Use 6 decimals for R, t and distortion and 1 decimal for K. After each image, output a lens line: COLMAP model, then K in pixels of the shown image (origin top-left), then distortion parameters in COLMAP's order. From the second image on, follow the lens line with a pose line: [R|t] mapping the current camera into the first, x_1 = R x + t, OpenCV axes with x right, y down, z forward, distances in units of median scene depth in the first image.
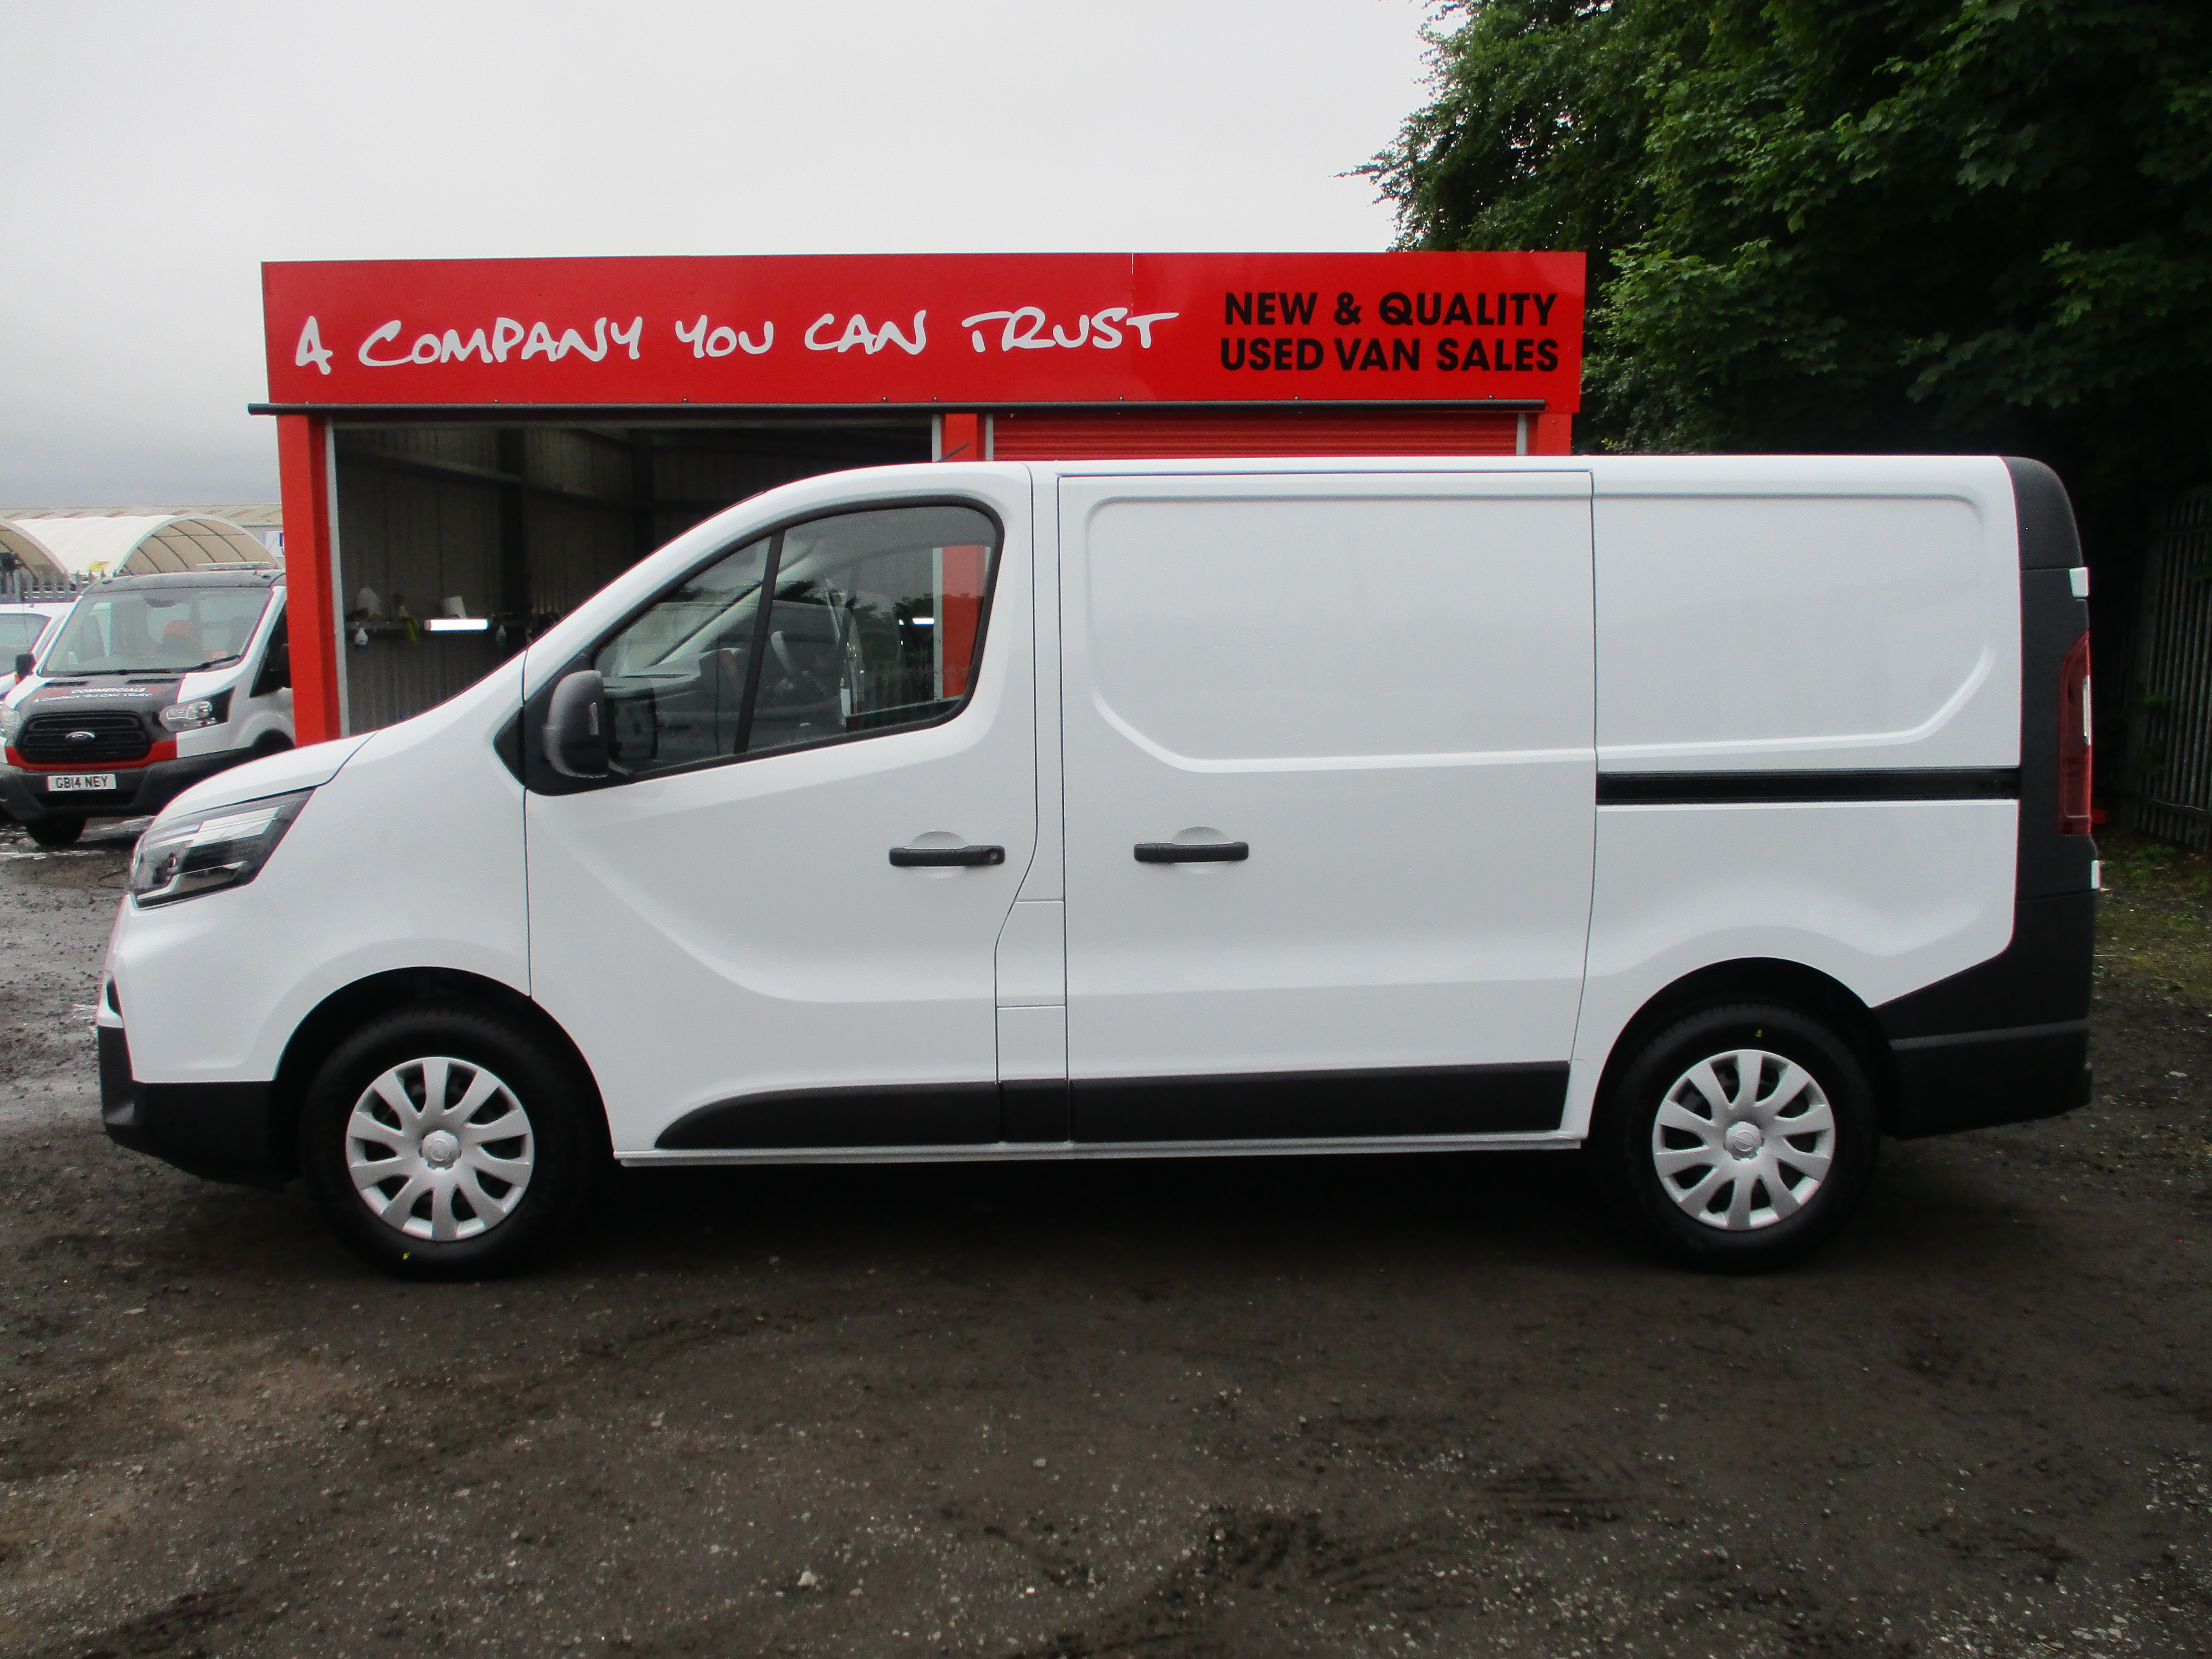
lens RADIAL K [[1859.8, 0, 1107.8], [0, 1859.8, 828.1], [0, 0, 1]] dist [-0.038593, 0.009927]
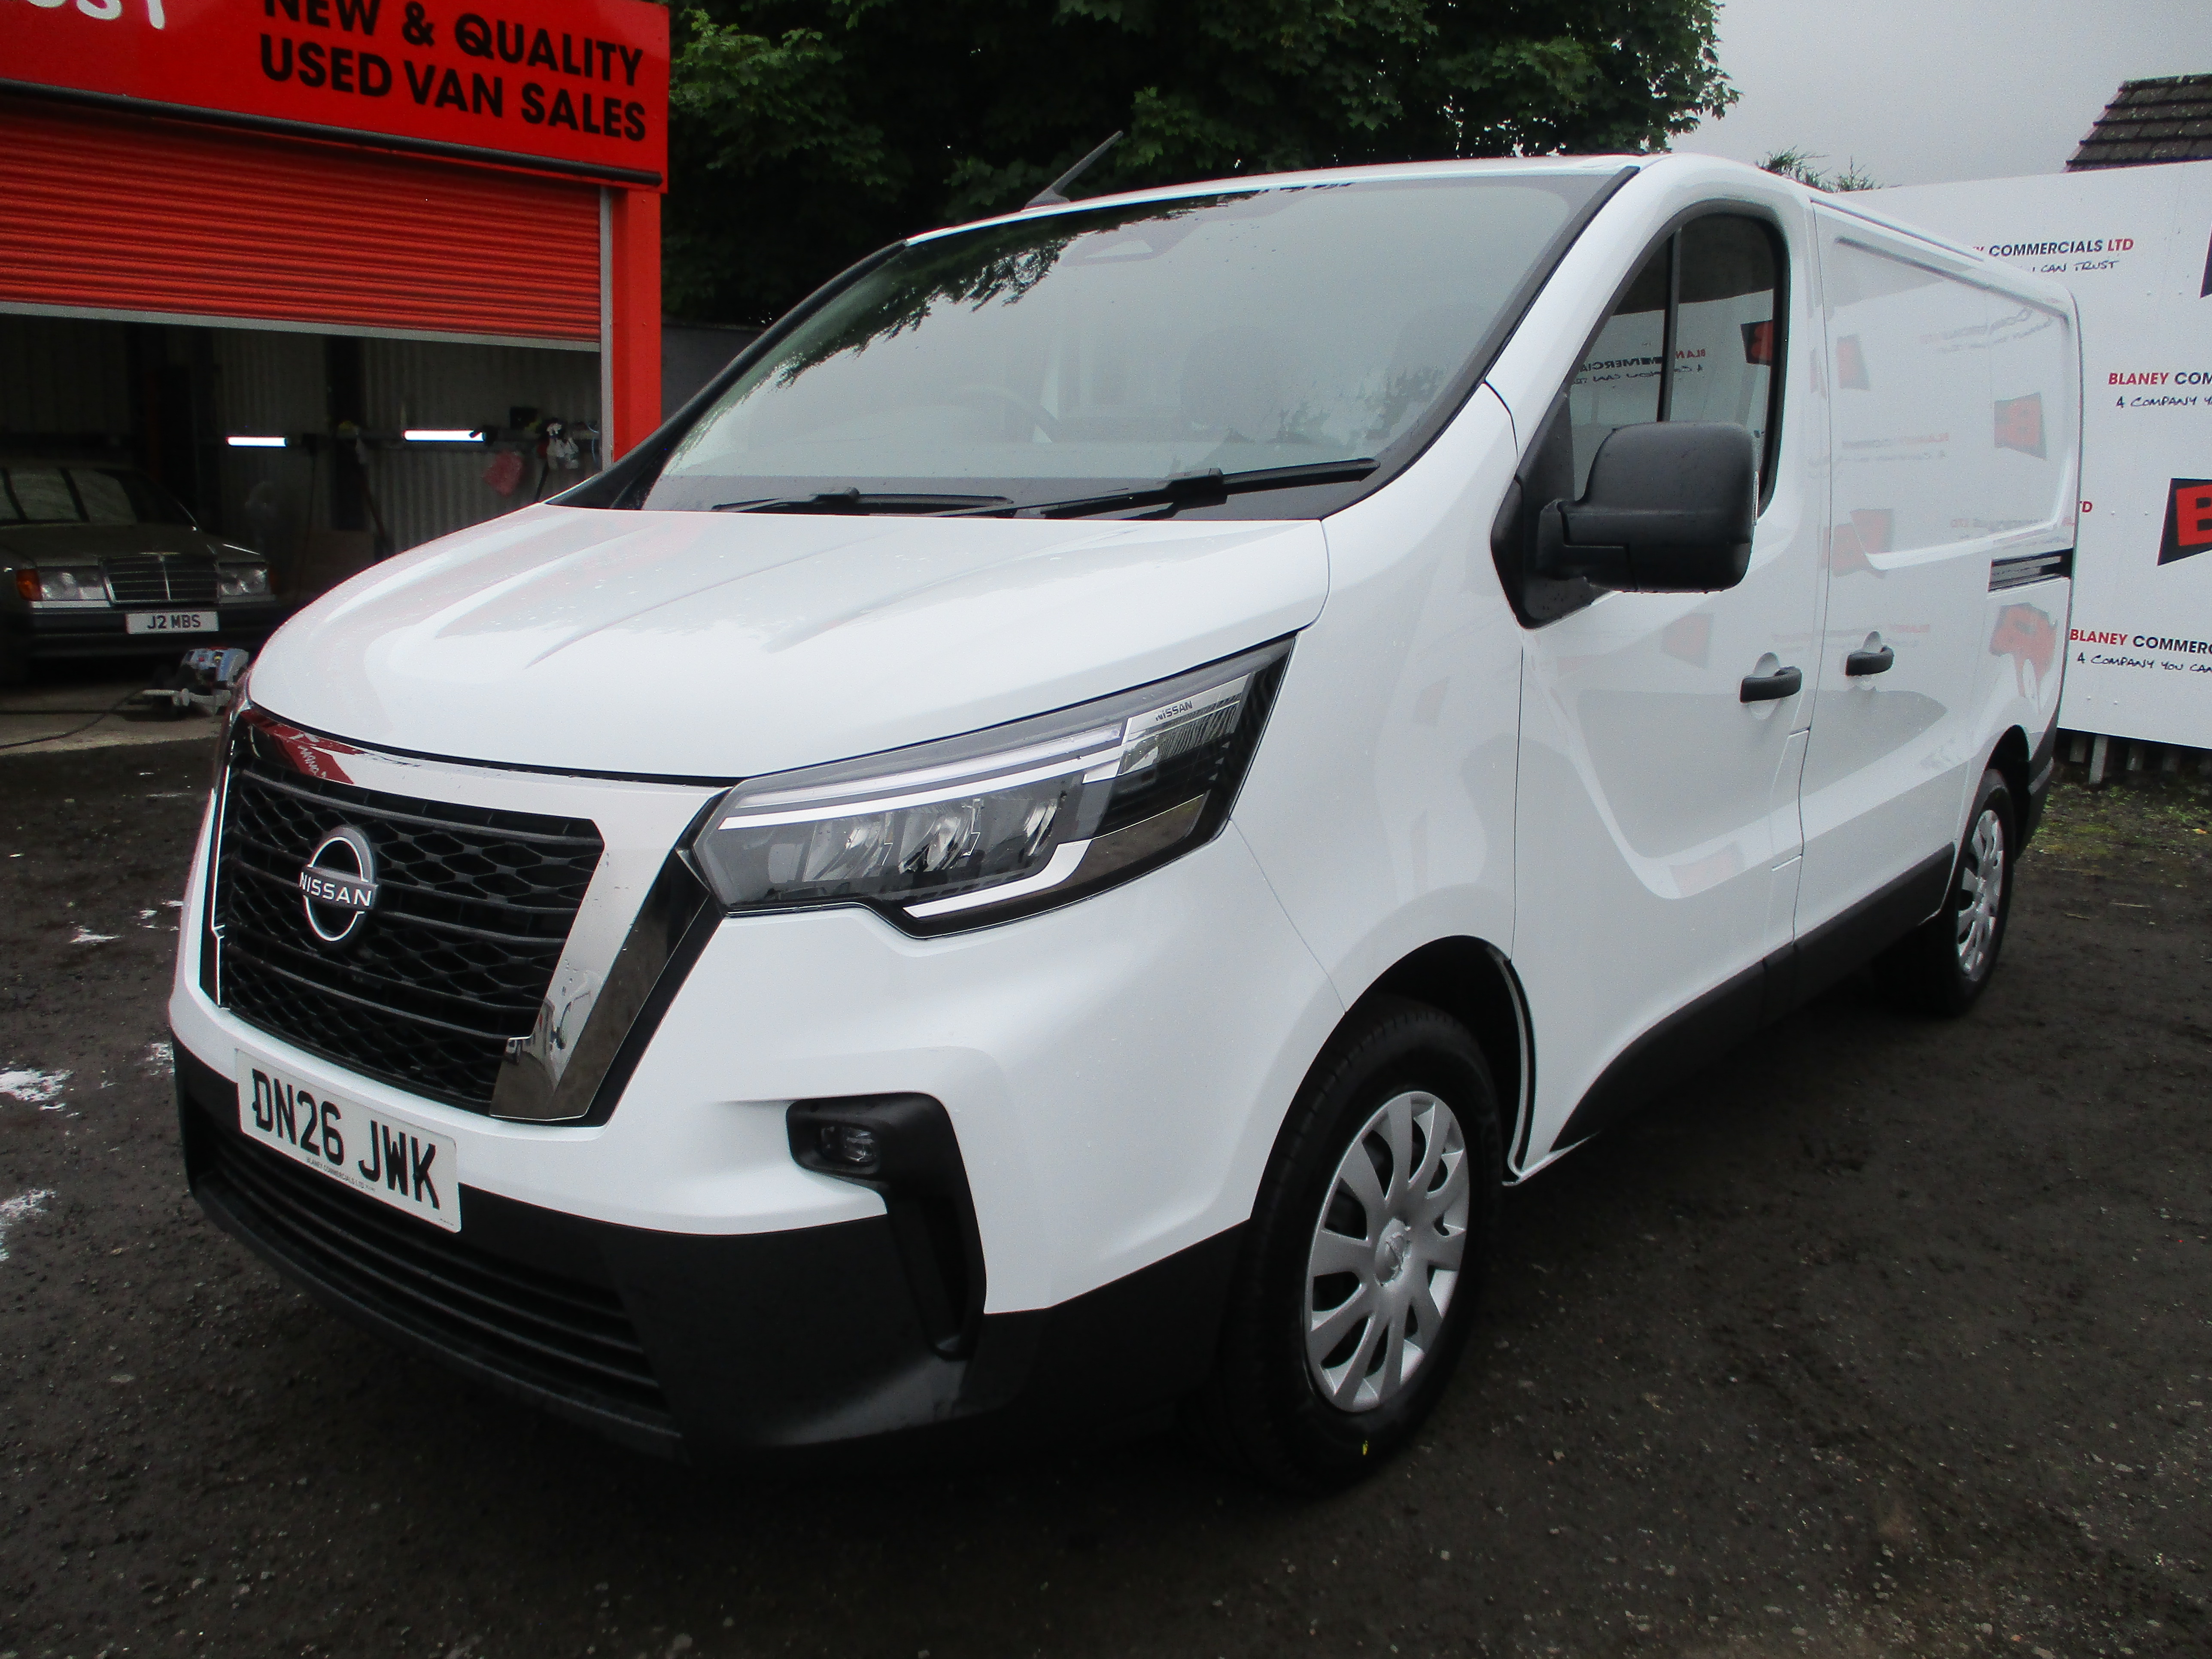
lens RADIAL K [[1859.8, 0, 1106.9], [0, 1859.8, 832.8], [0, 0, 1]] dist [-0.038593, 0.009927]
pose [[0.651311, -0.128709, 0.747815, -0.308327], [0.060895, 0.991197, 0.117562, -0.013271], [-0.756363, -0.031031, 0.653415, 0.256751]]
